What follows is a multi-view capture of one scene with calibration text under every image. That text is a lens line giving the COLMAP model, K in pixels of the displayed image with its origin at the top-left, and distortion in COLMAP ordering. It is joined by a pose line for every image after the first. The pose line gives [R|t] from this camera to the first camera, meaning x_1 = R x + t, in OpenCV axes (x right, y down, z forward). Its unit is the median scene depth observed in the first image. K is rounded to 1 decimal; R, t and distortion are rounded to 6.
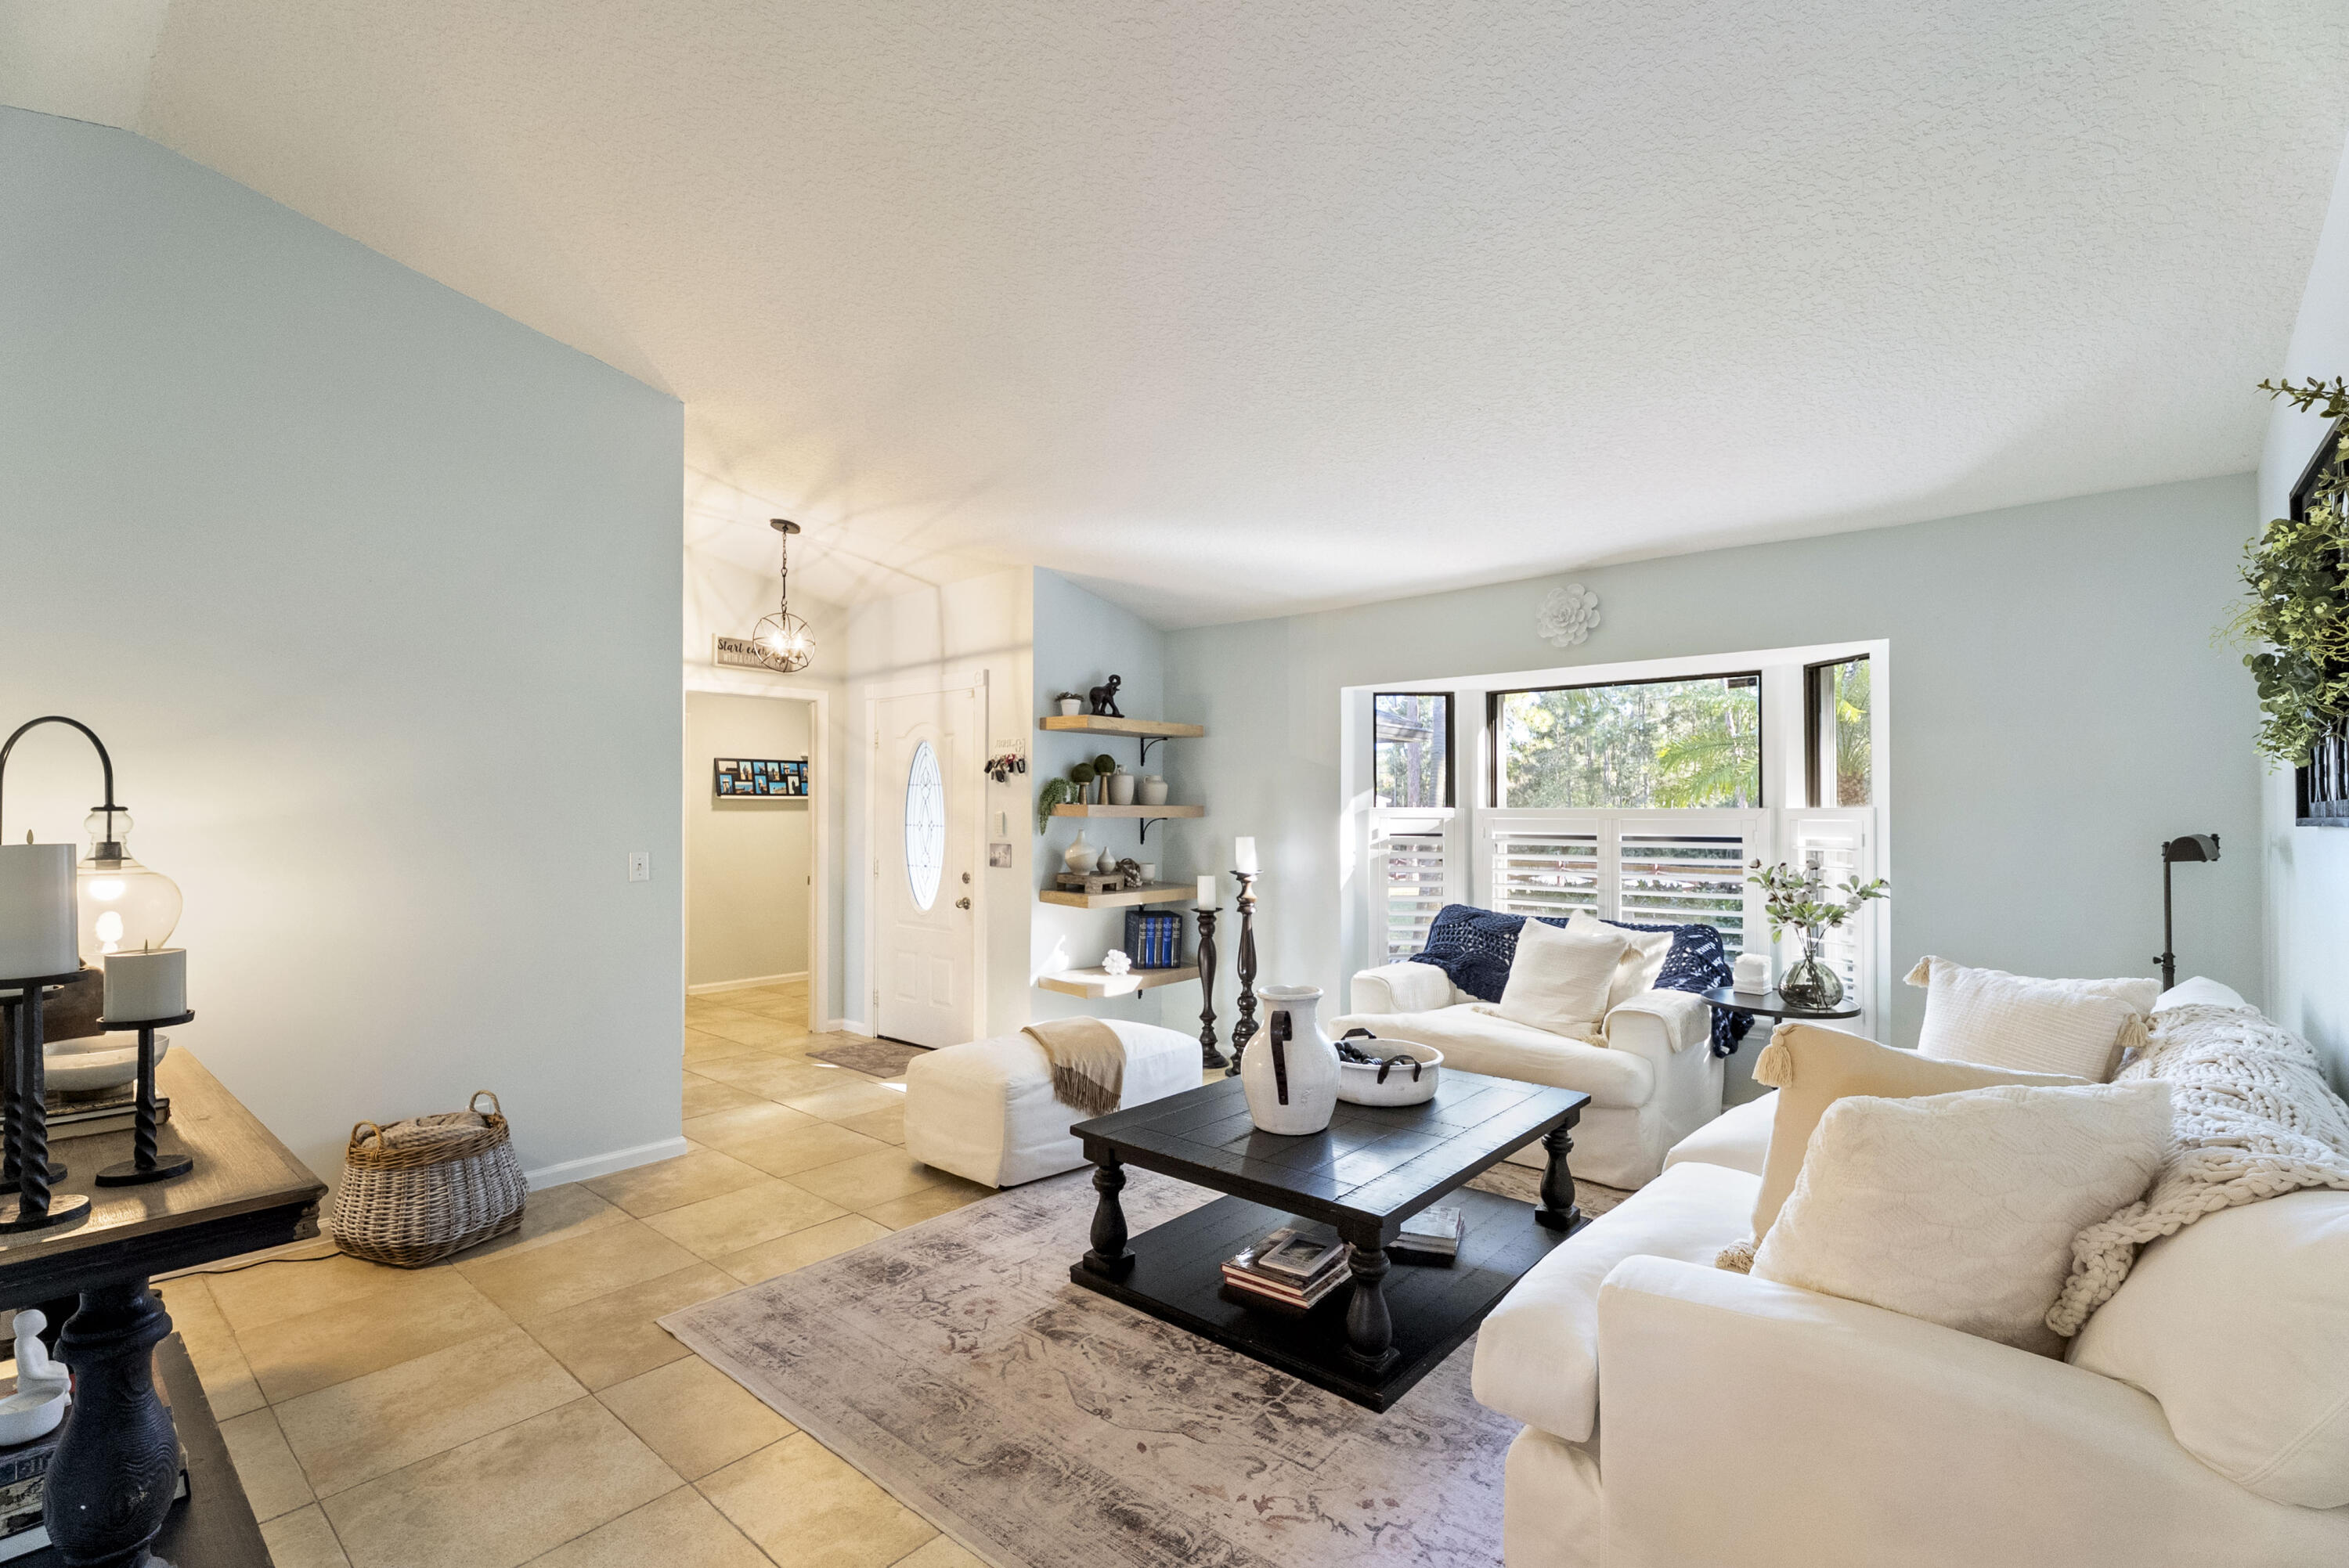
lens RADIAL K [[1048.9, 0, 1171.5], [0, 1048.9, 816.8], [0, 0, 1]] dist [-0.000513, -0.000487]
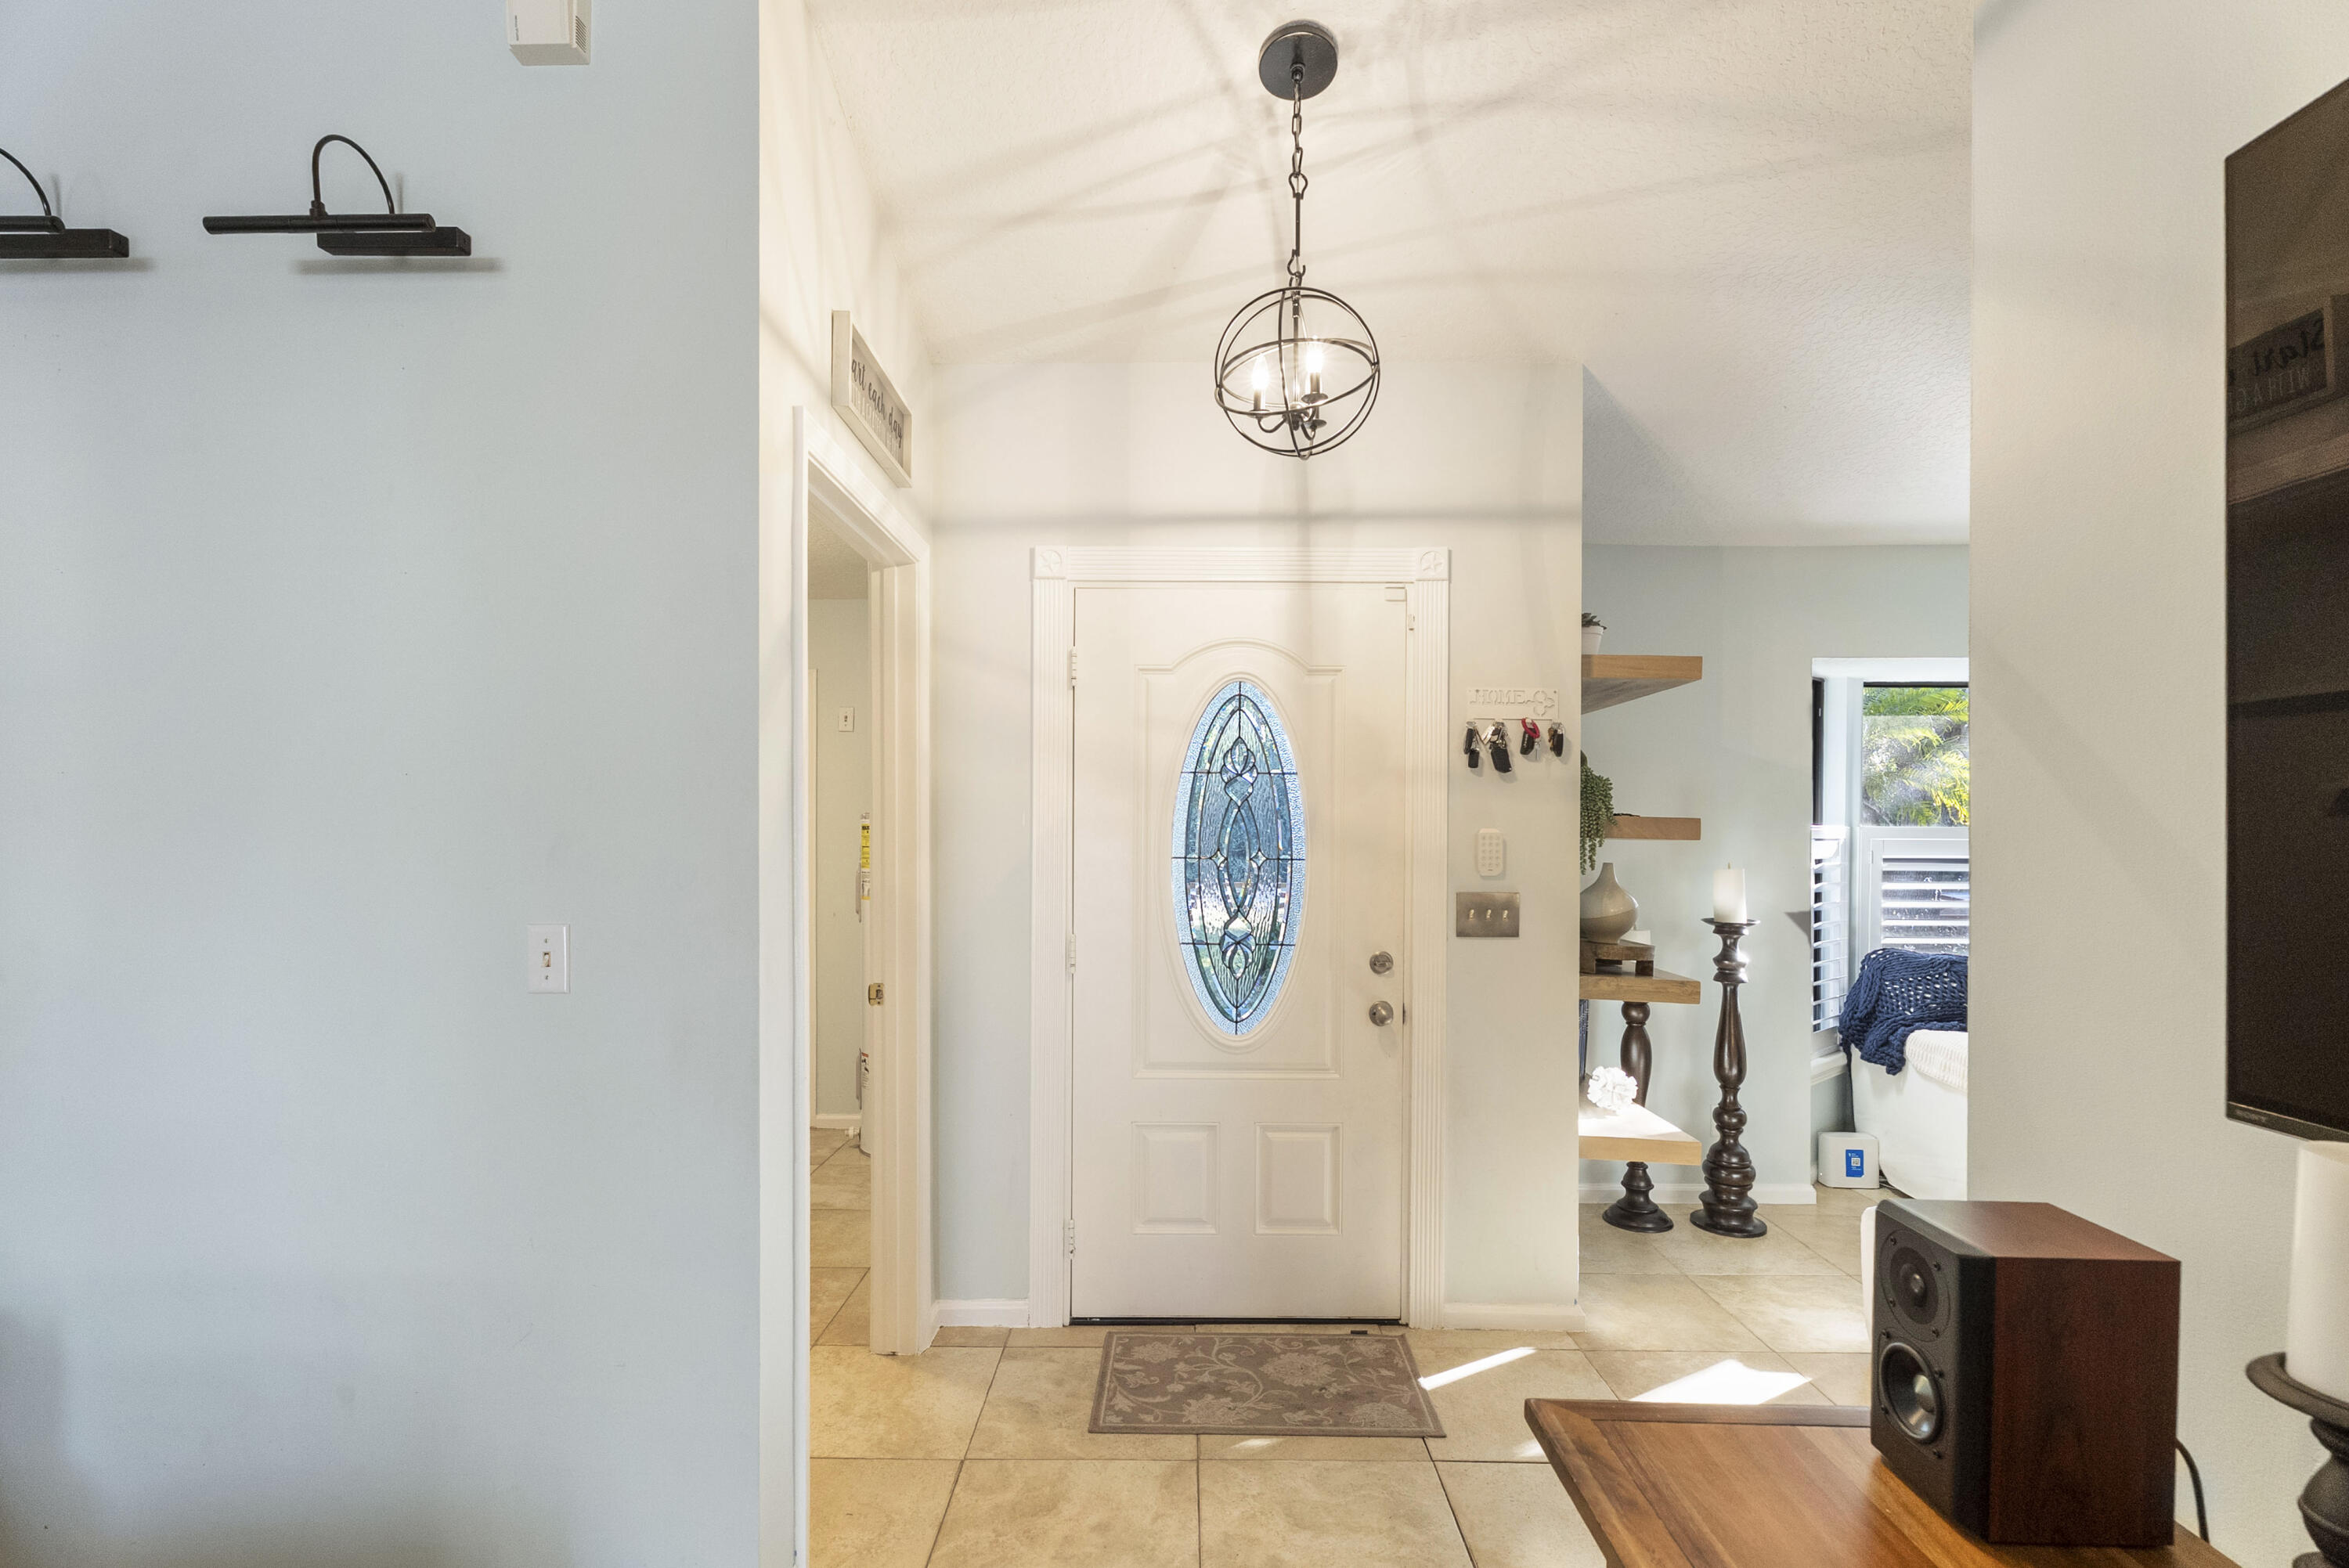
lens RADIAL K [[1068.6, 0, 1177.3], [0, 1068.6, 838.6], [0, 0, 1]] dist [-0.000321, 0.000036]
pose [[0.764473, -0.008191, 0.644603, -0.628516], [-0.000513, 0.999911, 0.013314, -0.007765], [-0.644655, -0.010508, 0.764401, 0.710997]]
